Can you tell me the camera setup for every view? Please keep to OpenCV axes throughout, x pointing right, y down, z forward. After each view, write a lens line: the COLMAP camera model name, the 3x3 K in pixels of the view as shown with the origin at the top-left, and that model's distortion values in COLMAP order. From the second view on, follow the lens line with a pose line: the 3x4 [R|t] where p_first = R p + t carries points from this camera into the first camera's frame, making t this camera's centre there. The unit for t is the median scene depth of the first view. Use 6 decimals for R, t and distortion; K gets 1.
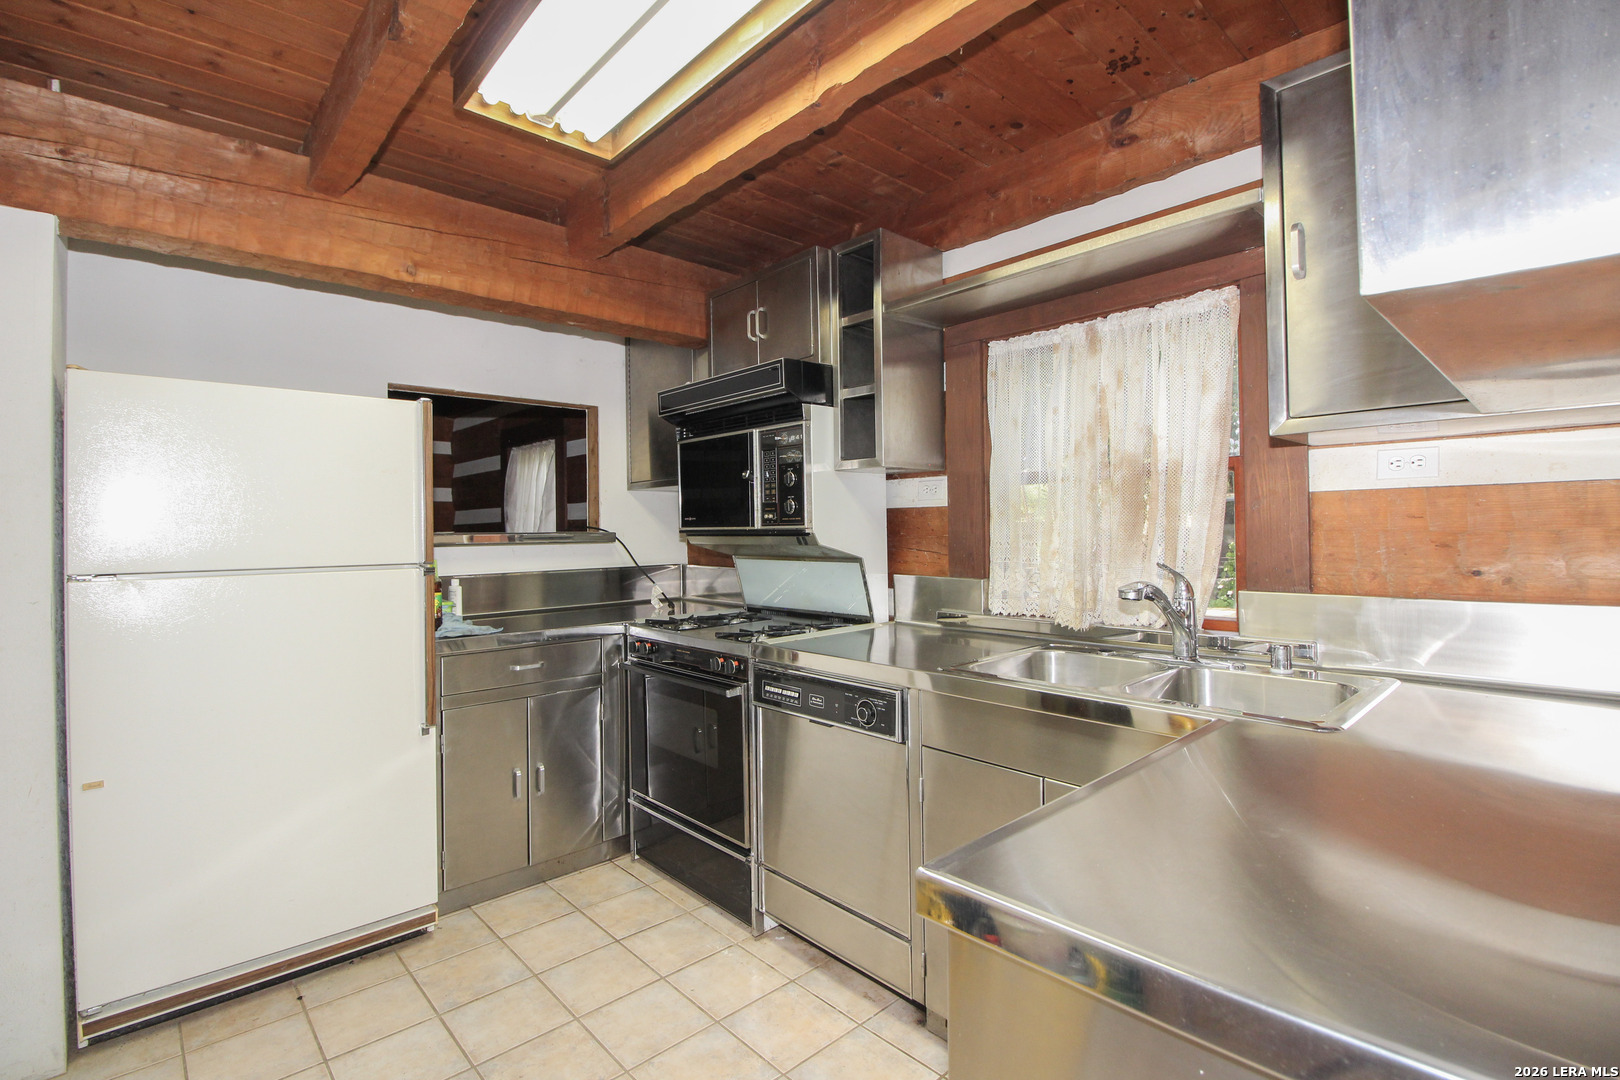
lens RADIAL K [[750.4, 0, 806.8], [0, 750.4, 523.1], [0, 0, 1]] dist [0.001405, -0.013334]
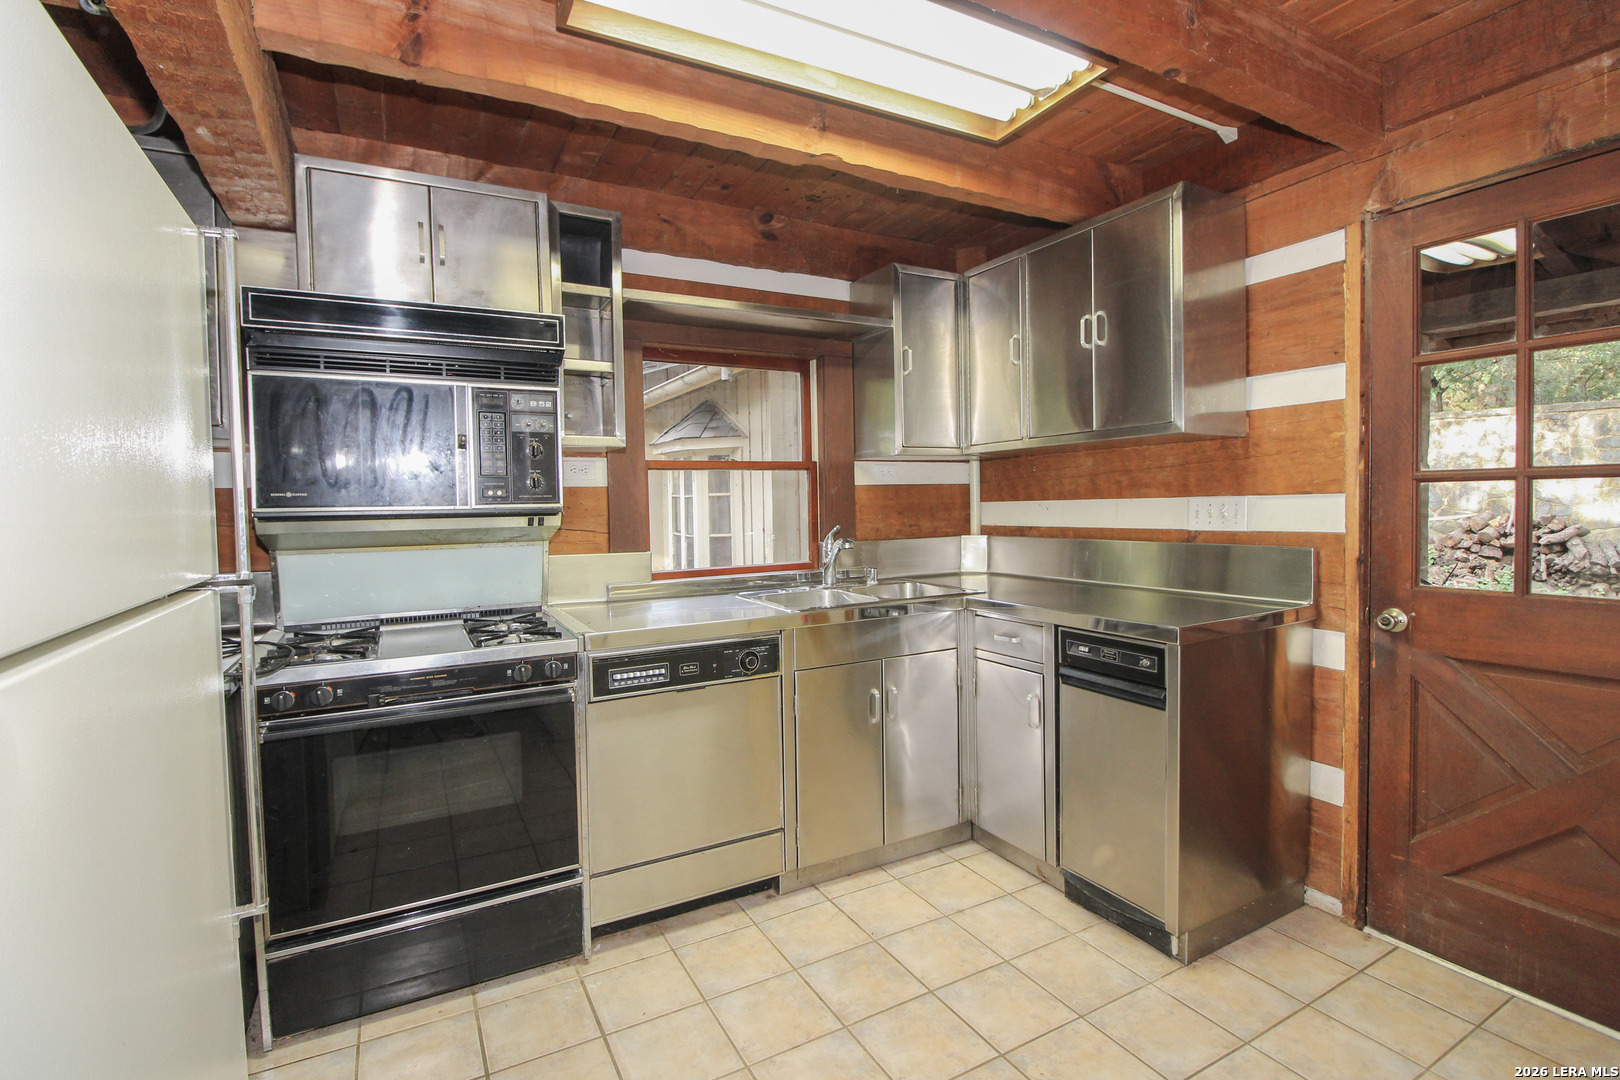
lens RADIAL K [[750.4, 0, 806.8], [0, 750.4, 523.1], [0, 0, 1]] dist [0.001405, -0.013334]
pose [[0.242526, -0.017586, 0.969986, -0.886851], [0.007083, 0.999841, 0.016356, 0.015011], [-0.970119, 0.002904, 0.242612, 0.535759]]
